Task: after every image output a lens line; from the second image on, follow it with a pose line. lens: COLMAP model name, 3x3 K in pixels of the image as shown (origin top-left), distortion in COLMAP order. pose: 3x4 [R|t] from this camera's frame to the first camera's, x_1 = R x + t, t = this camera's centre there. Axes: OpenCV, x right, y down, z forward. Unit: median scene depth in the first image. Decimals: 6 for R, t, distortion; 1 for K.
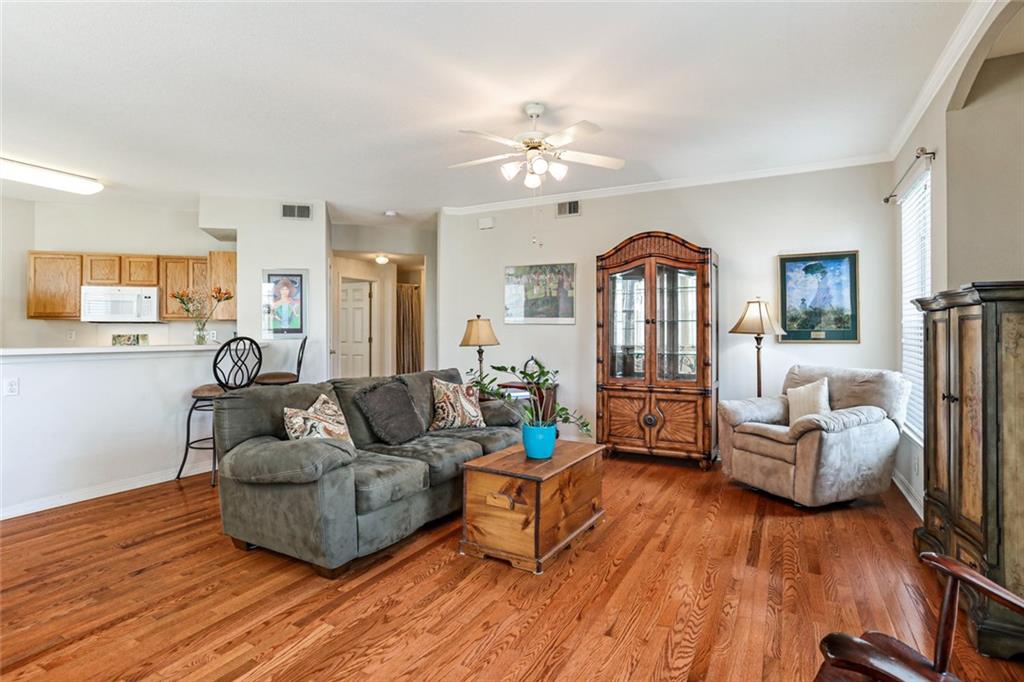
lens RADIAL K [[511.8, 0, 508.1], [0, 511.8, 327.9], [0, 0, 1]] dist [-0.053322, 0.027632]
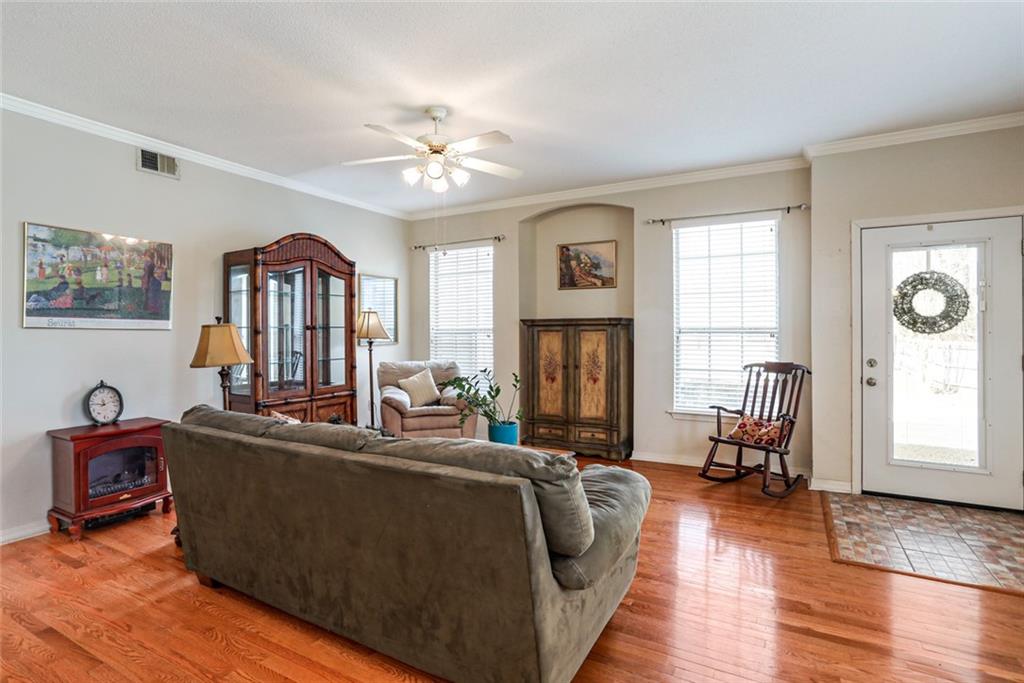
lens RADIAL K [[511.8, 0, 508.1], [0, 511.8, 328.4], [0, 0, 1]] dist [-0.053322, 0.027632]
pose [[0.009776, 0.002794, 0.999948, -0.558264], [-0.001842, 0.999994, -0.002776, -0.007533], [-0.999951, -0.001815, 0.009781, 0.514593]]
